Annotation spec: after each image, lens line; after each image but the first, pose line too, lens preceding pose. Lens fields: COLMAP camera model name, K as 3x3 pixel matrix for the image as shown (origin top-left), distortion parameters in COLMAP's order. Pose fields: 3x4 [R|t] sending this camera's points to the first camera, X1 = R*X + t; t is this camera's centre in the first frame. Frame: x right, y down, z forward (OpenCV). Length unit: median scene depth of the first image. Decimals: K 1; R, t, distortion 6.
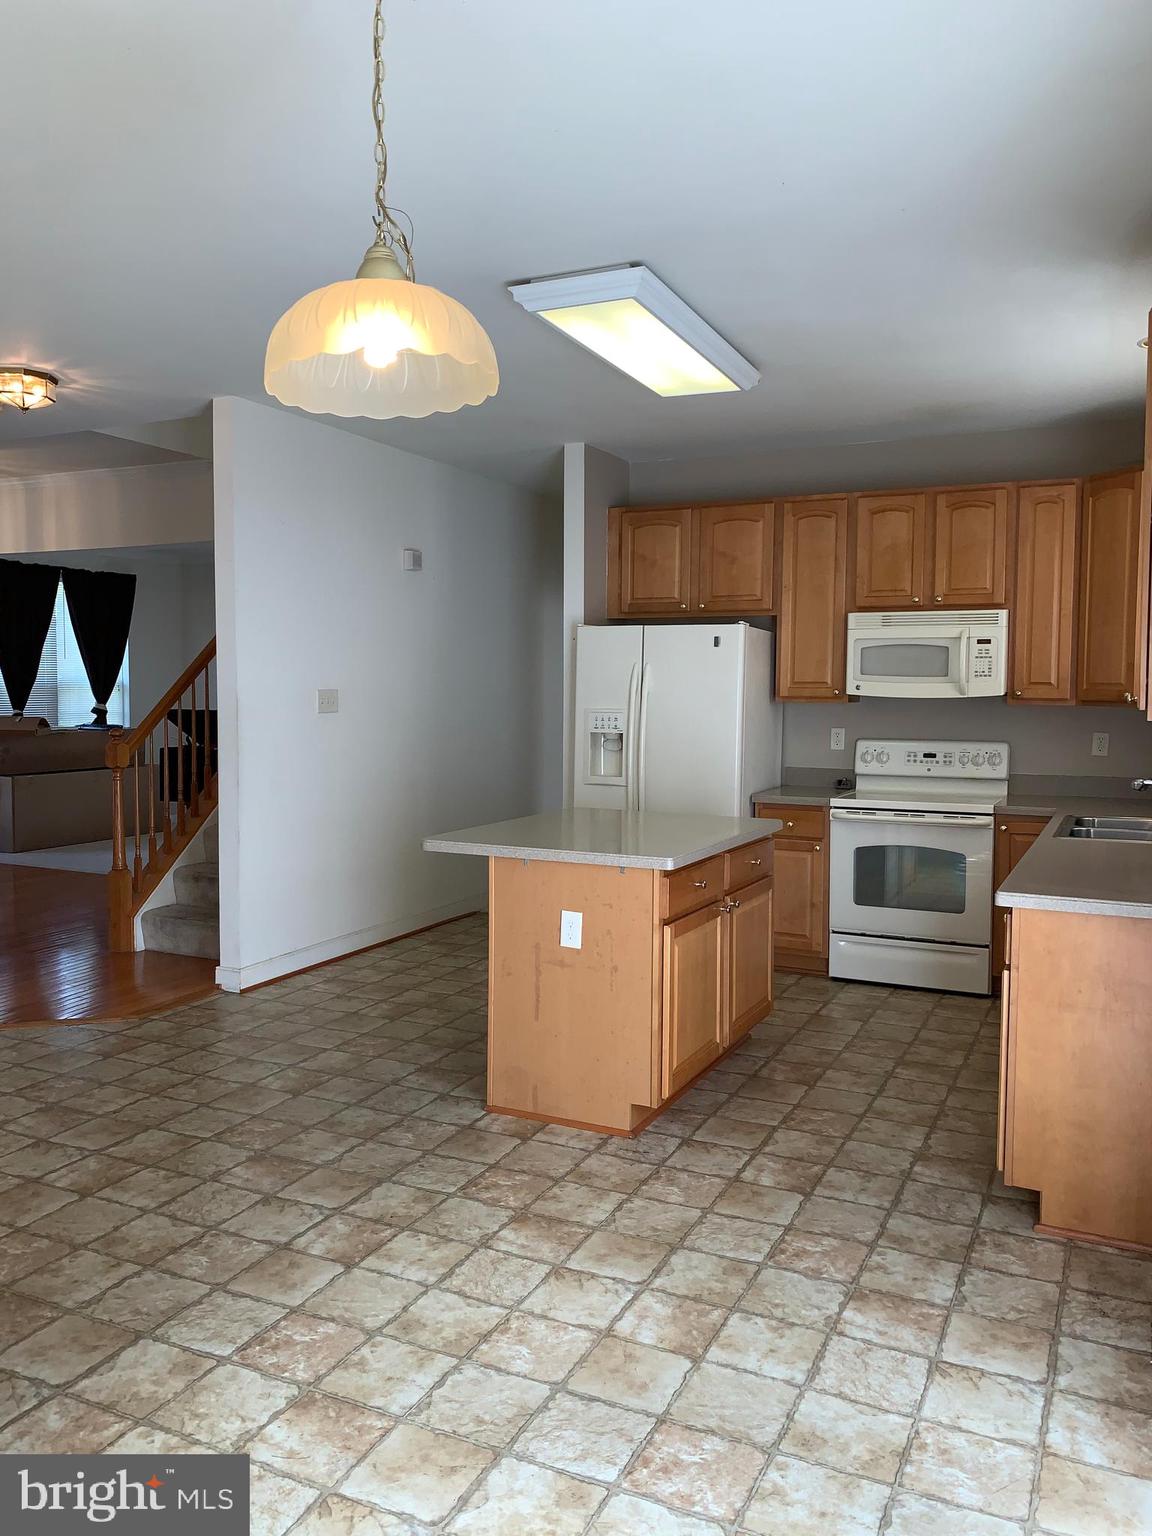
lens RADIAL K [[1181.6, 0, 576.0], [0, 1181.6, 768.0], [0, 0, 1]] dist [0.007634, -0.003350]
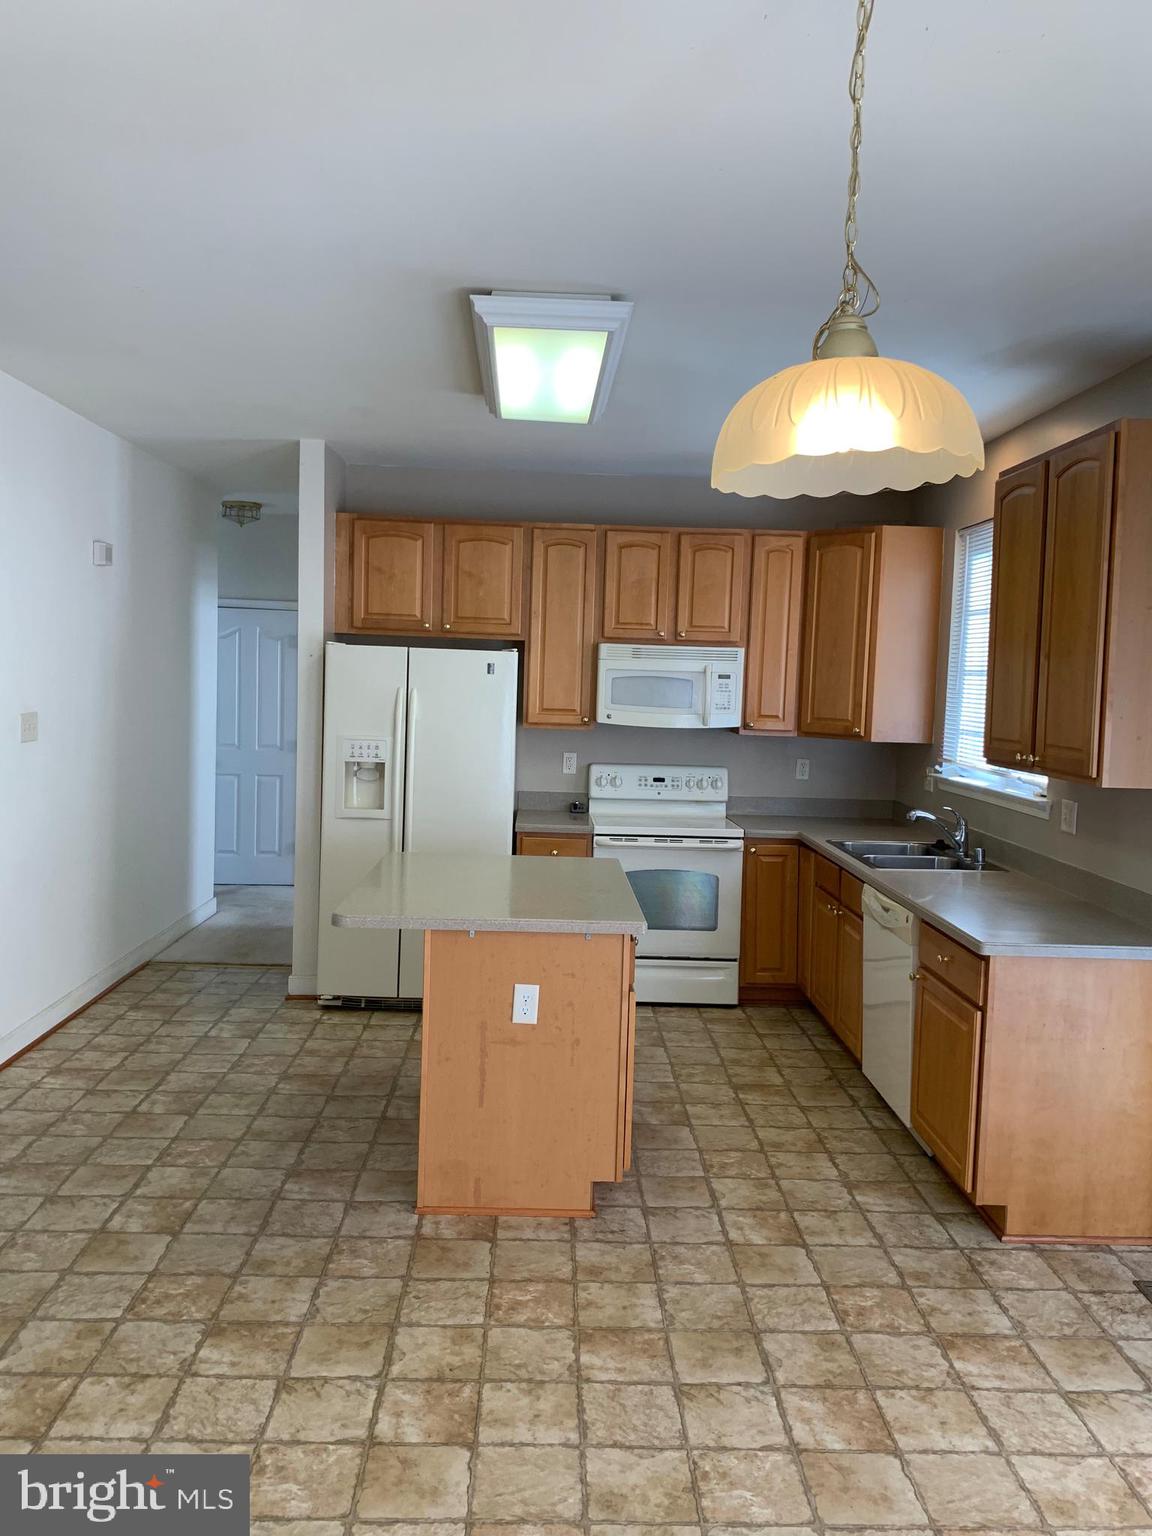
lens RADIAL K [[1190.1, 0, 624.4], [0, 1190.1, 704.1], [0, 0, 1]] dist [0.090541, -0.101180]
pose [[0.883310, 0.021549, 0.468295, -0.252112], [0.003518, 0.998610, -0.052587, -0.025073], [-0.468777, 0.048098, 0.882006, 0.089882]]
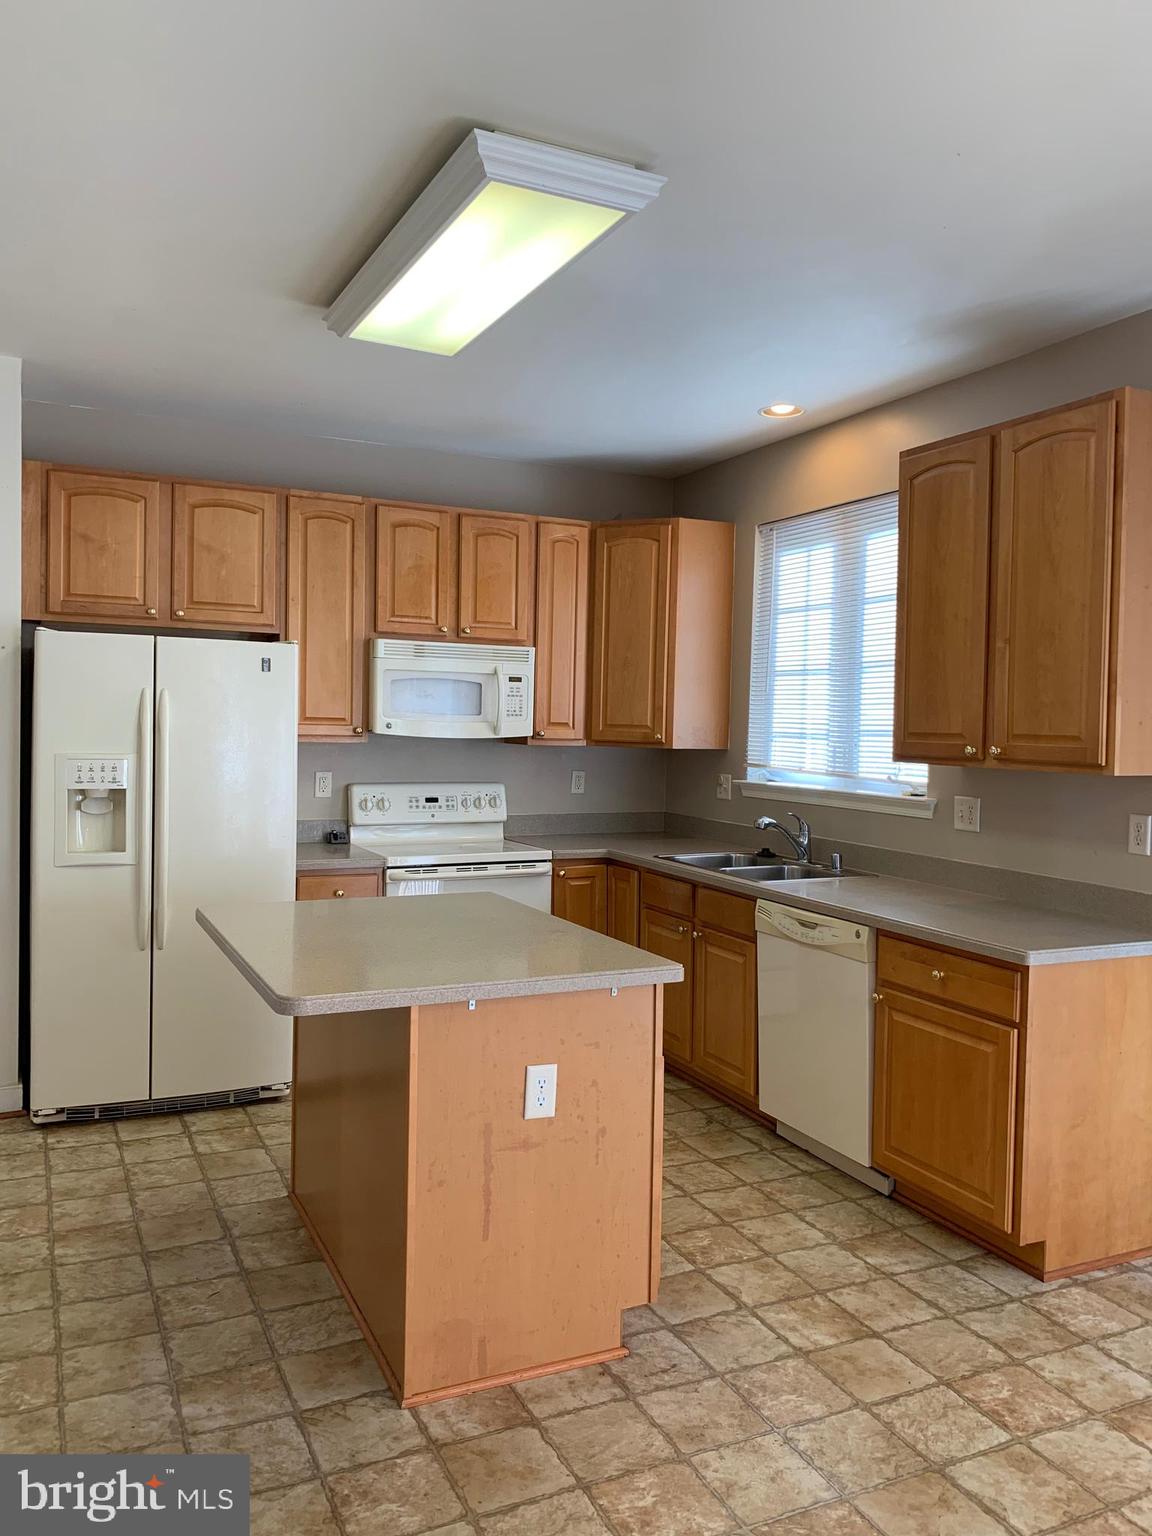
lens RADIAL K [[1182.5, 0, 653.8], [0, 1182.5, 715.8], [0, 0, 1]] dist [0.061652, -0.057711]
pose [[0.628907, 0.016689, 0.777301, -0.336177], [0.040839, 0.997680, -0.054464, -0.020849], [-0.776407, 0.065997, 0.626767, 0.335013]]
